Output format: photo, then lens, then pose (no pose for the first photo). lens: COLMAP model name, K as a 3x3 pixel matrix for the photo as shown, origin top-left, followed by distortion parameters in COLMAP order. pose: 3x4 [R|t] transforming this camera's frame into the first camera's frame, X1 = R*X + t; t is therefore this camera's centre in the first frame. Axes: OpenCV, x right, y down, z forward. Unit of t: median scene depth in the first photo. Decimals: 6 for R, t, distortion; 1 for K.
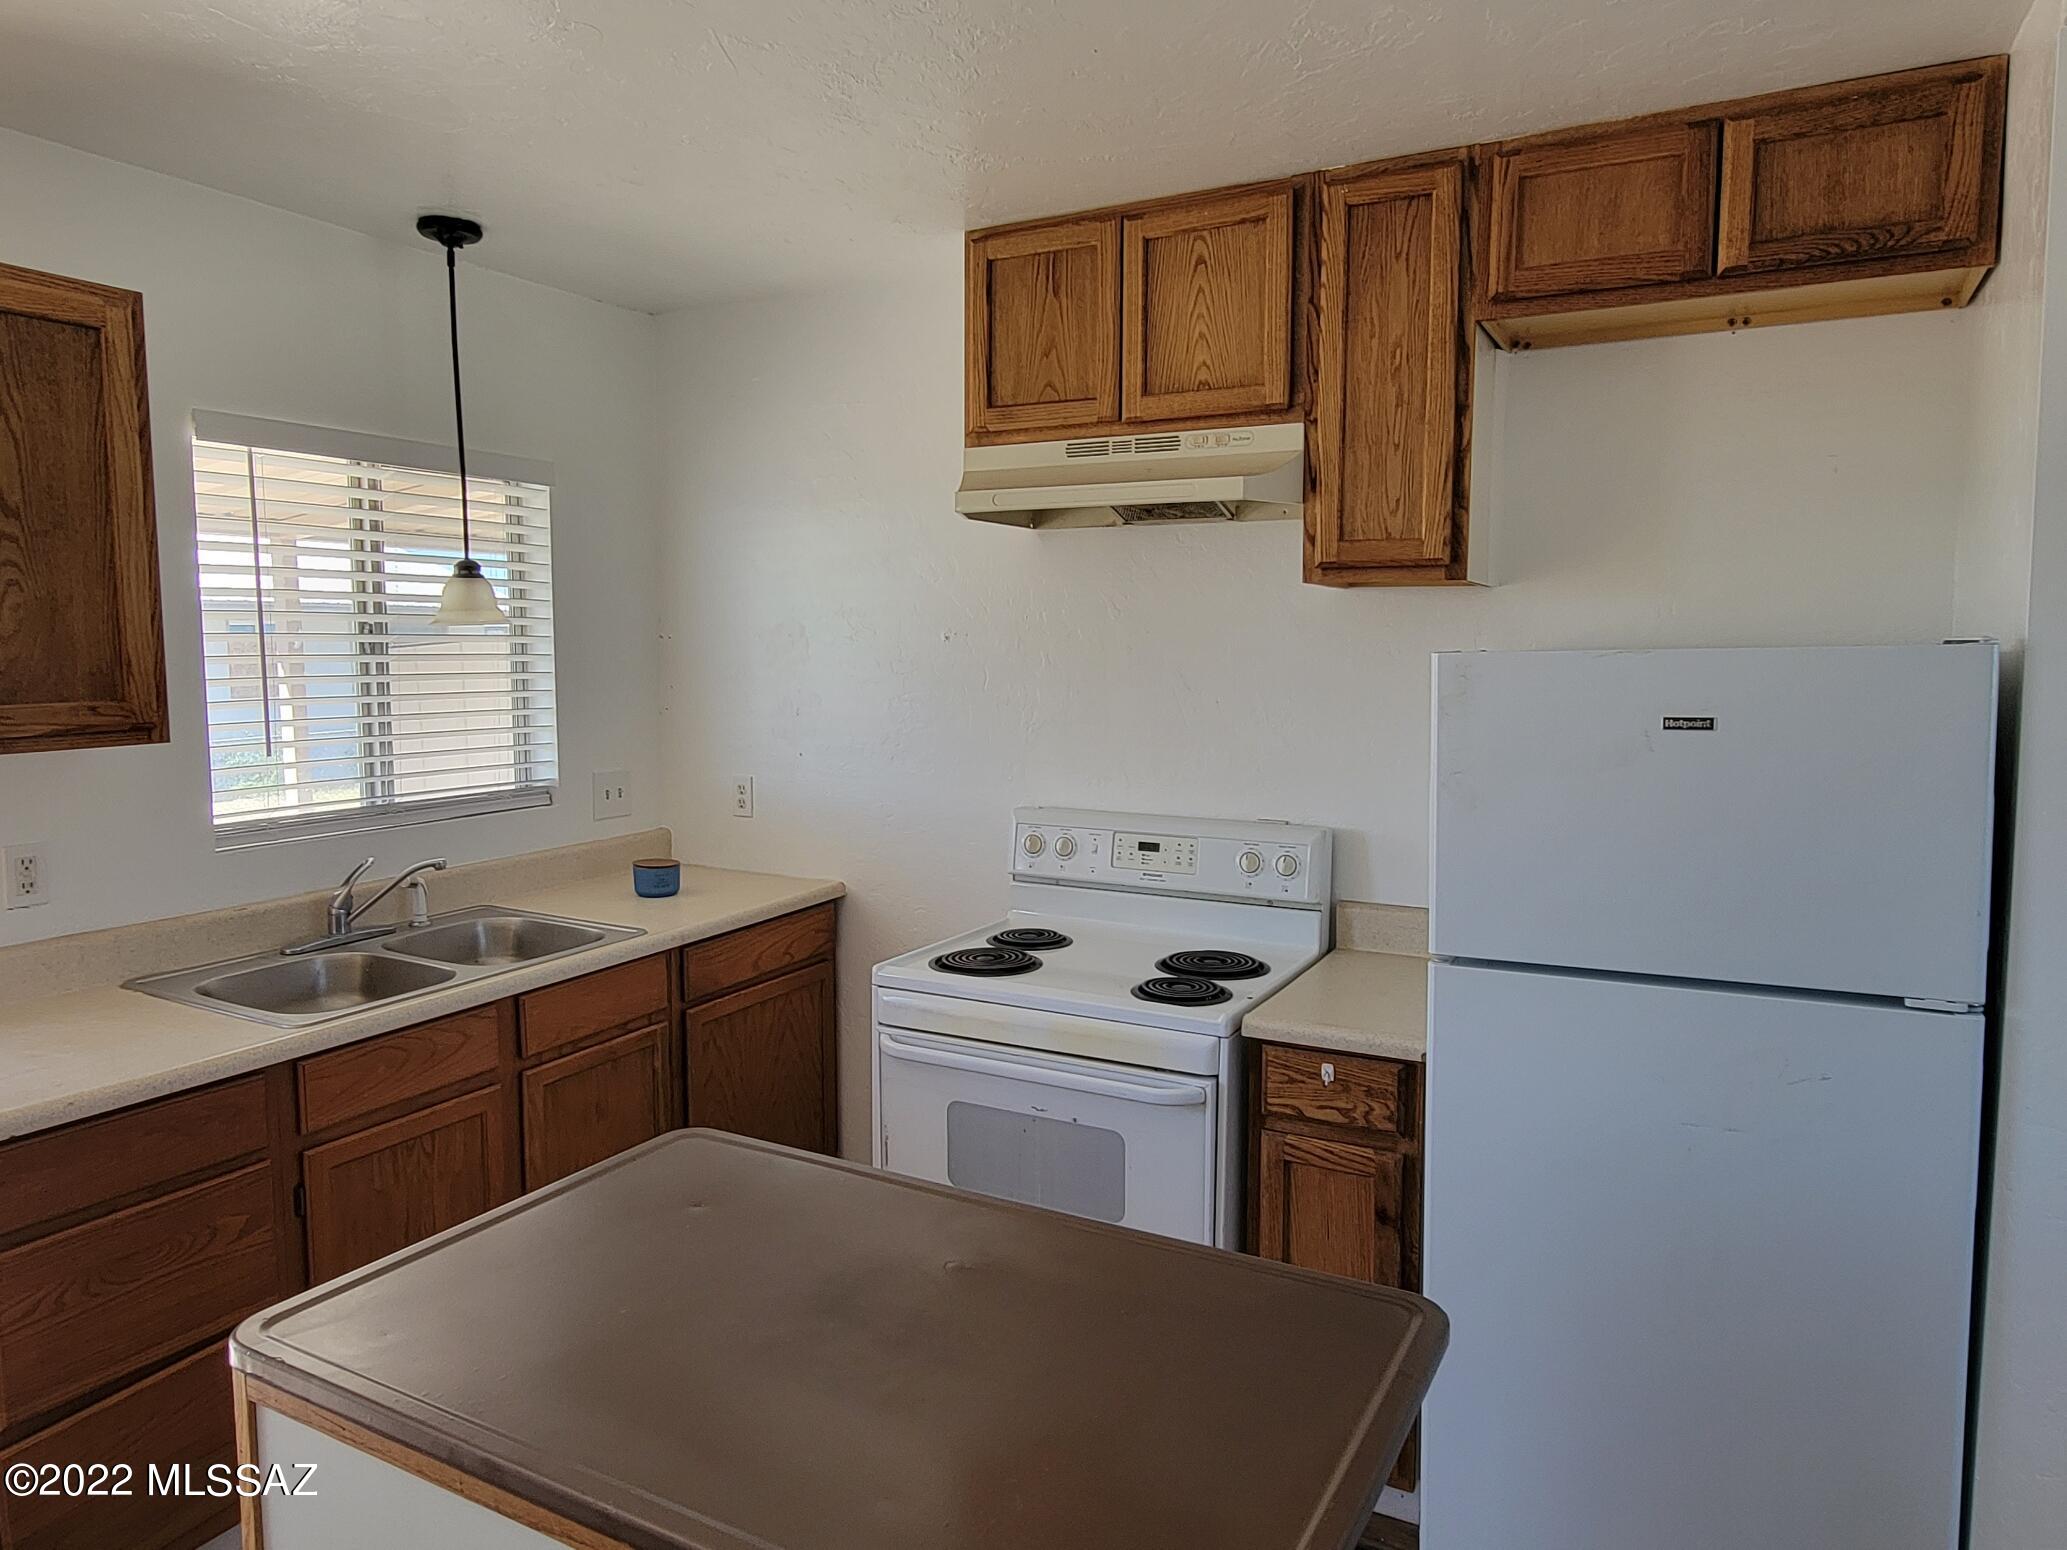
lens RADIAL K [[1318.5, 0, 1033.5], [0, 1318.5, 775.0], [0, 0, 1]] dist [-0.004481, -0.000989]
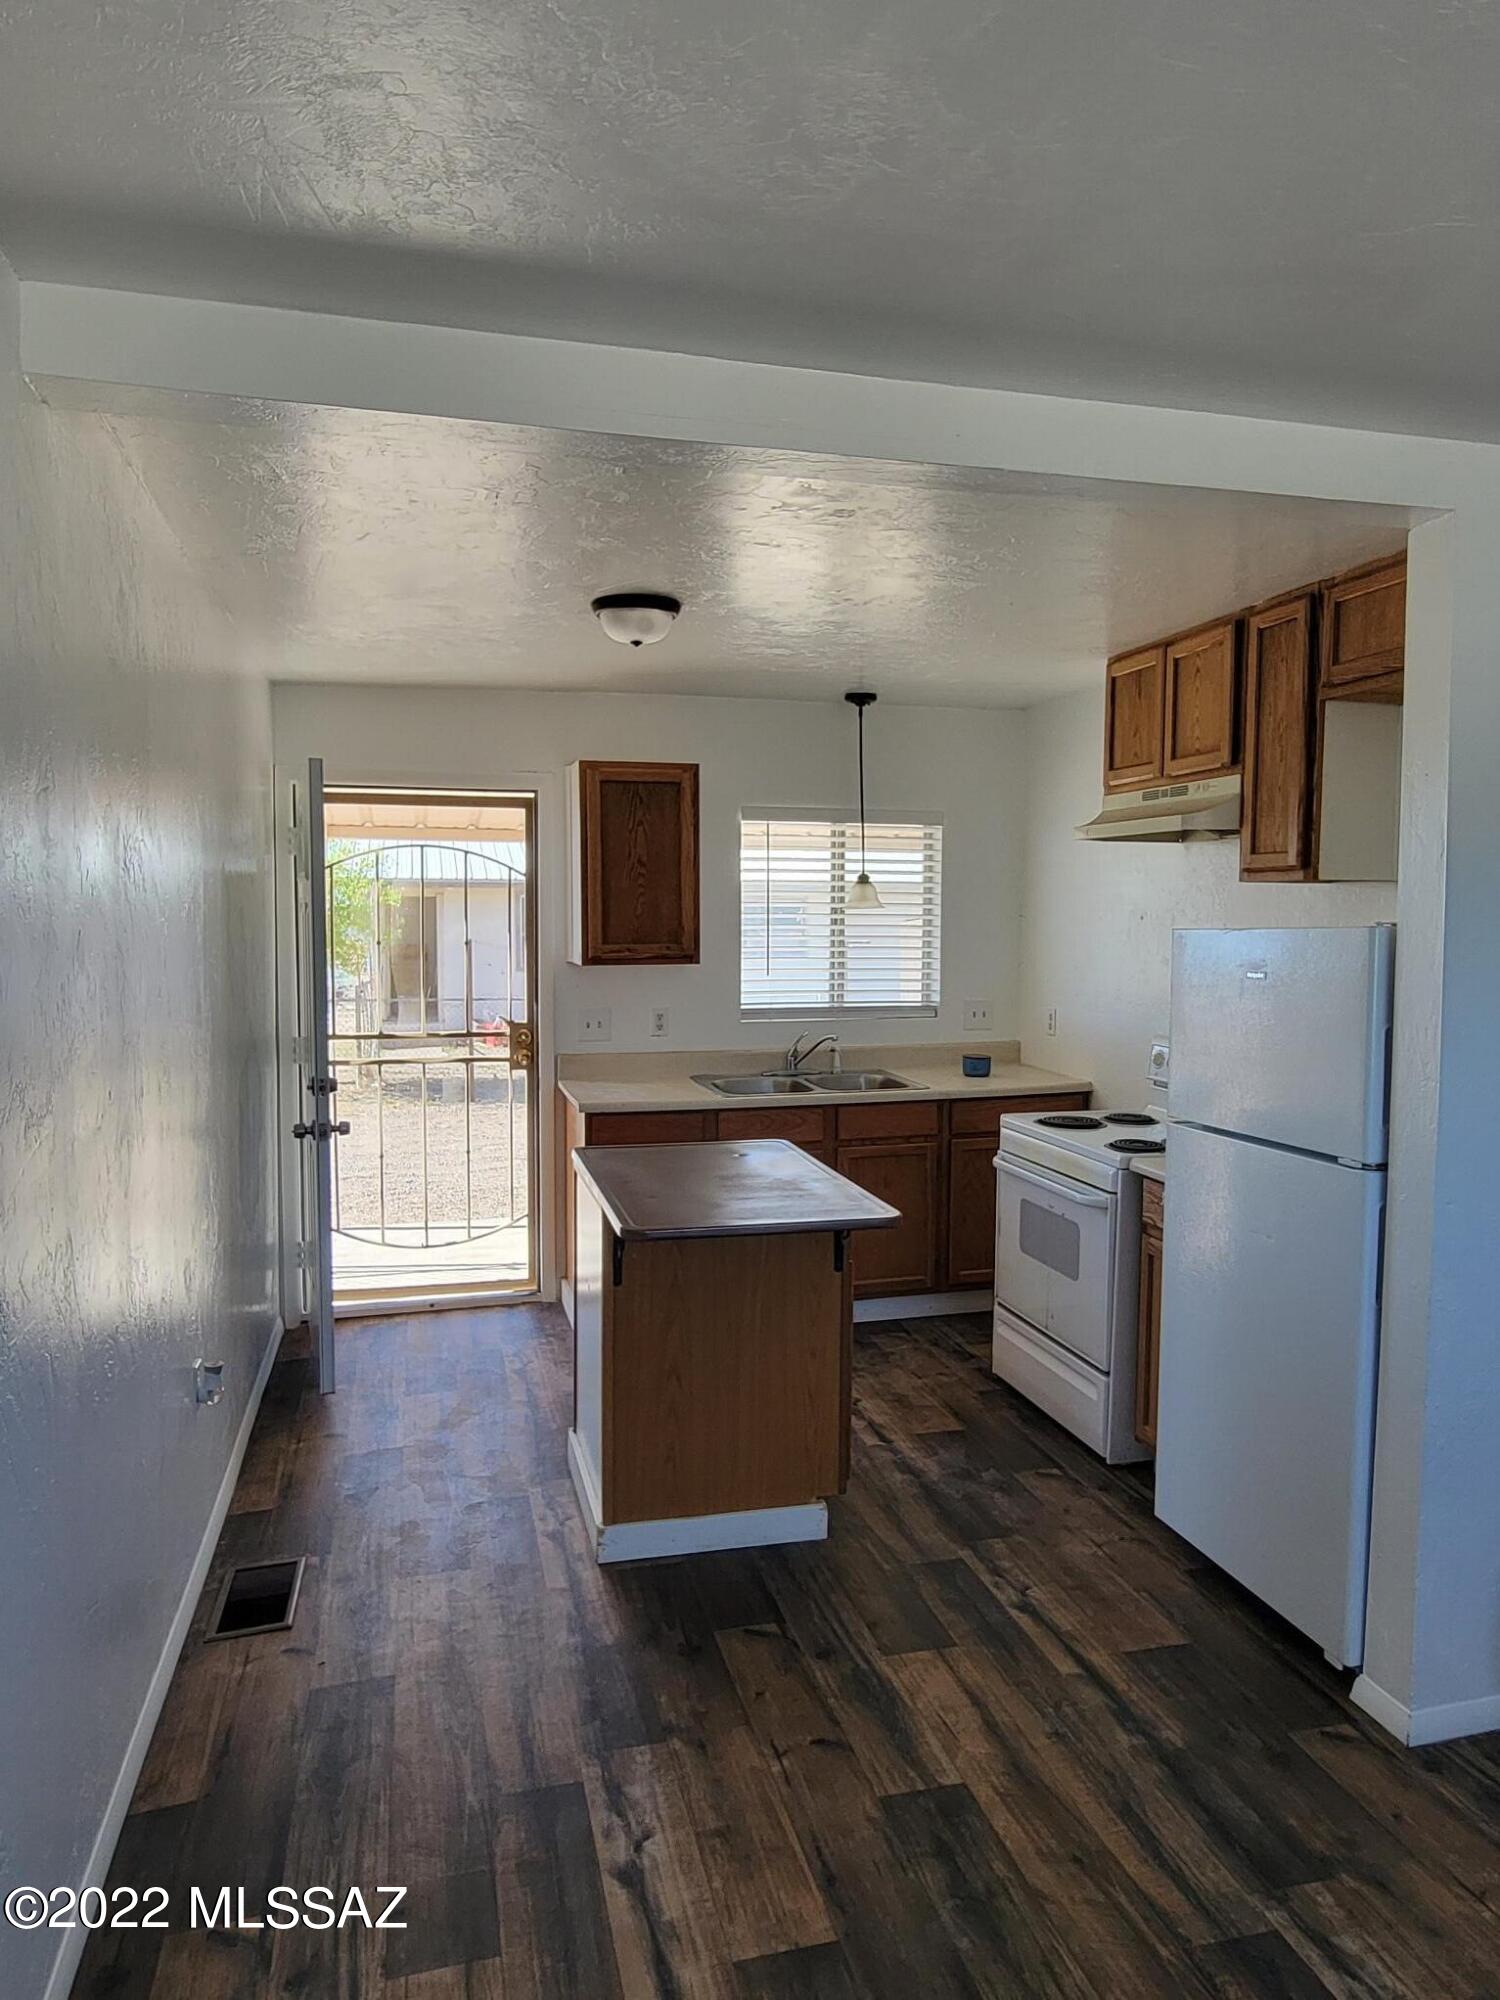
lens RADIAL K [[1294.6, 0, 750.0], [0, 1294.6, 1000.0], [0, 0, 1]] dist [0.008066, 0.001379]
pose [[0.679772, 0.051254, -0.731630, 0.874446], [-0.076621, 0.997059, -0.001341, 0.028178], [0.729410, 0.056970, 0.681700, -0.363956]]
